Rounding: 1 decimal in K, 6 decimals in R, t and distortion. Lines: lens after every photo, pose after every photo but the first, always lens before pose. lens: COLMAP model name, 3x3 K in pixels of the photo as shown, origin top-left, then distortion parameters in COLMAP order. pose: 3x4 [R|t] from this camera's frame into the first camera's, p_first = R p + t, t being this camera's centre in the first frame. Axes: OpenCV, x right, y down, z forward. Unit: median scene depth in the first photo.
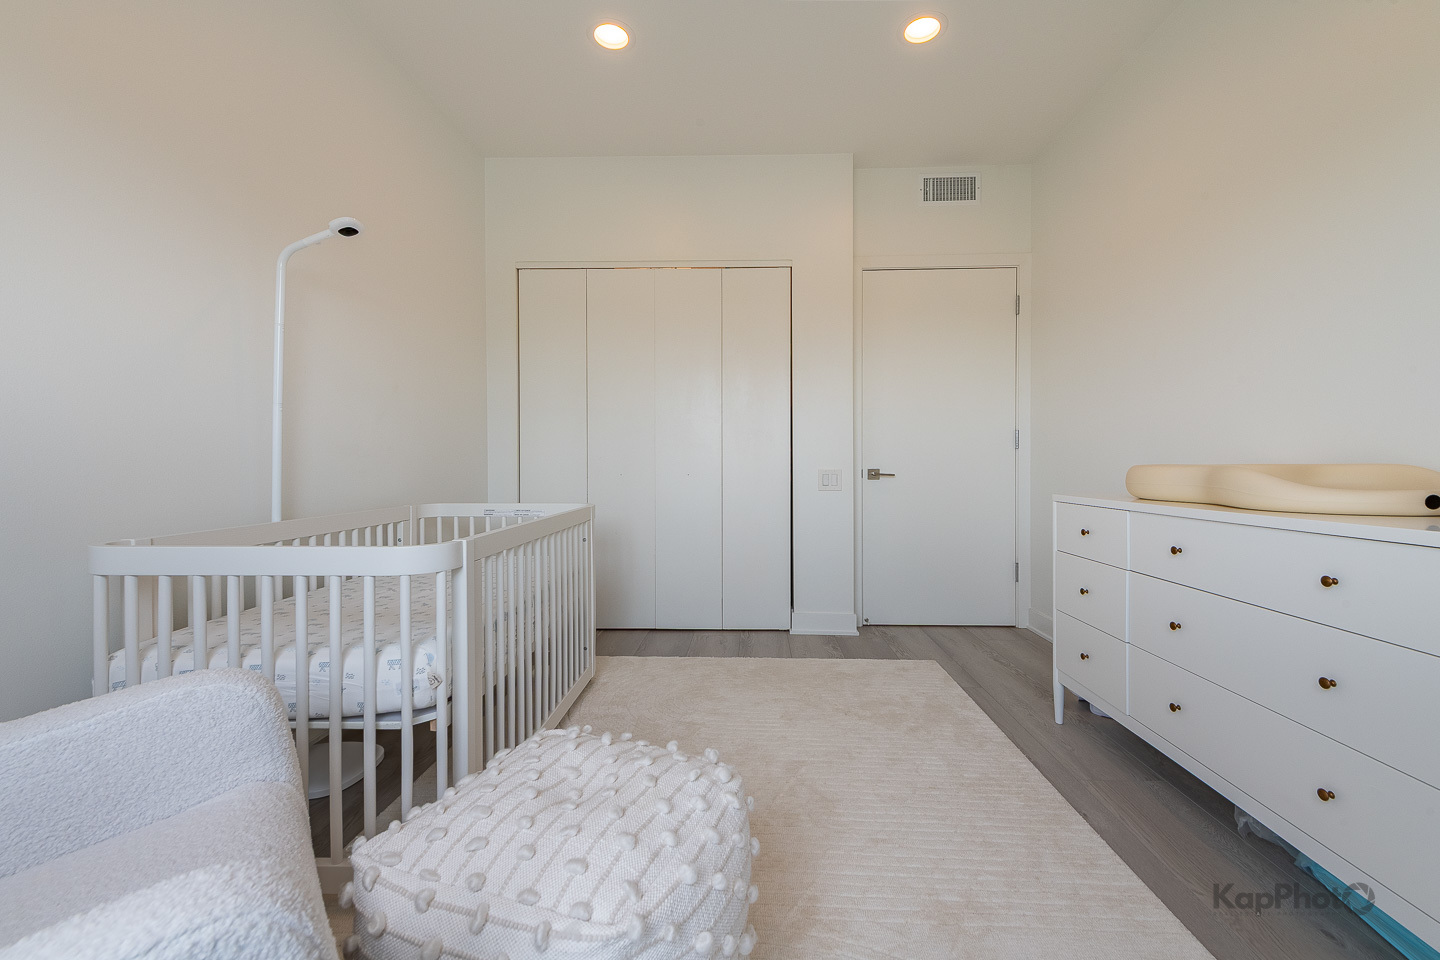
lens RADIAL K [[585.4, 0, 715.9], [0, 585.4, 475.8], [0, 0, 1]] dist [0.010202, -0.001175]
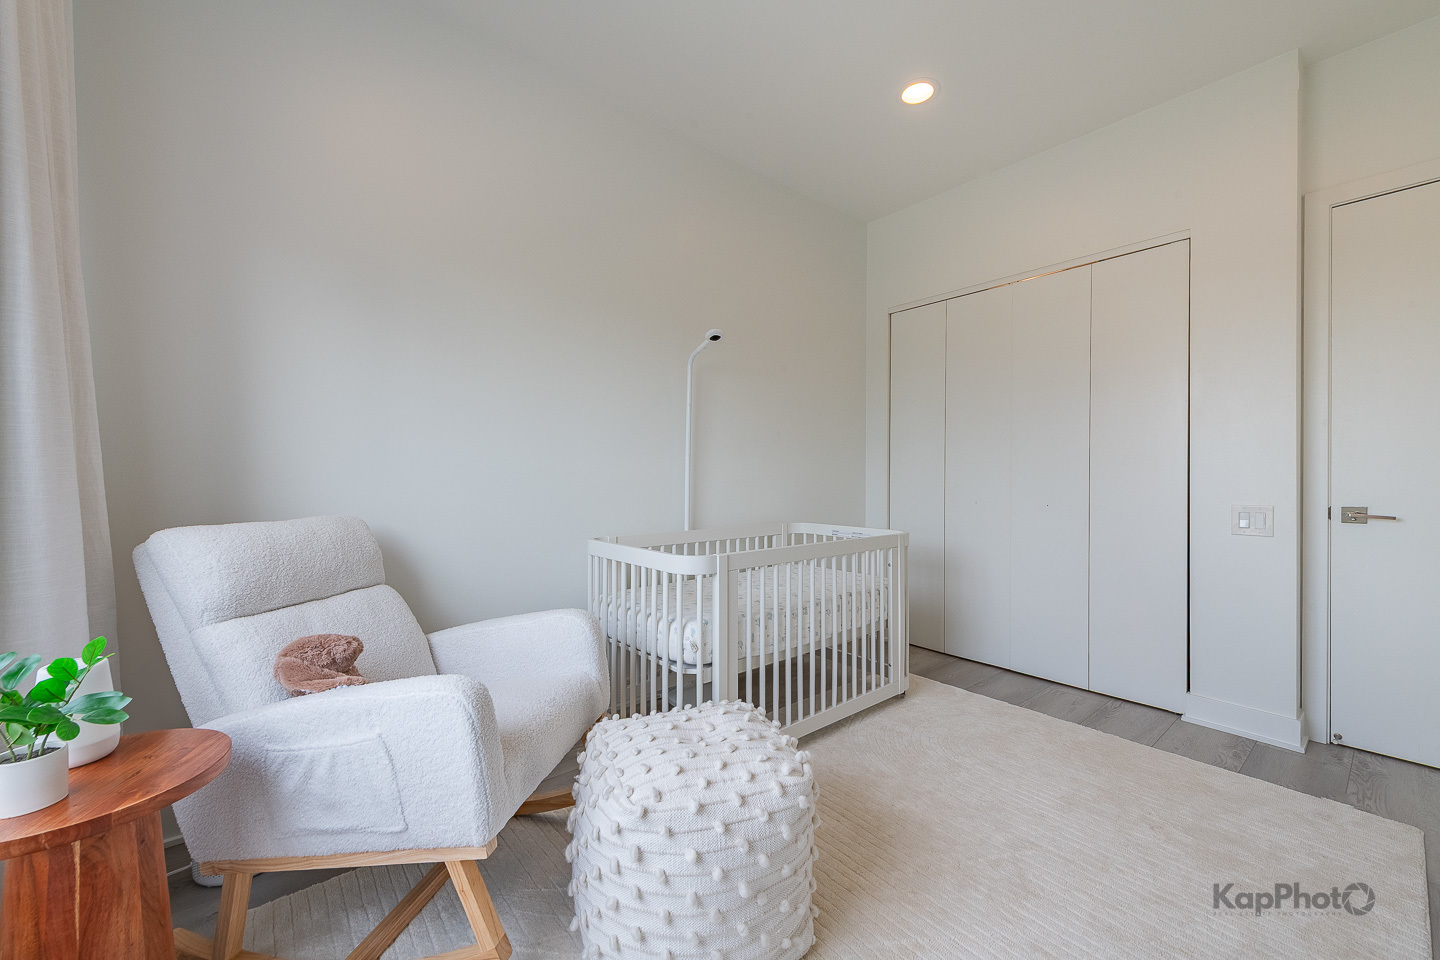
lens RADIAL K [[585.4, 0, 709.9], [0, 585.4, 478.9], [0, 0, 1]] dist [0.010202, -0.001175]
pose [[0.644113, -0.000597, -0.764930, 0.390907], [-0.009976, 0.999908, -0.009181, -0.037857], [0.764866, 0.013545, 0.644047, 0.036811]]
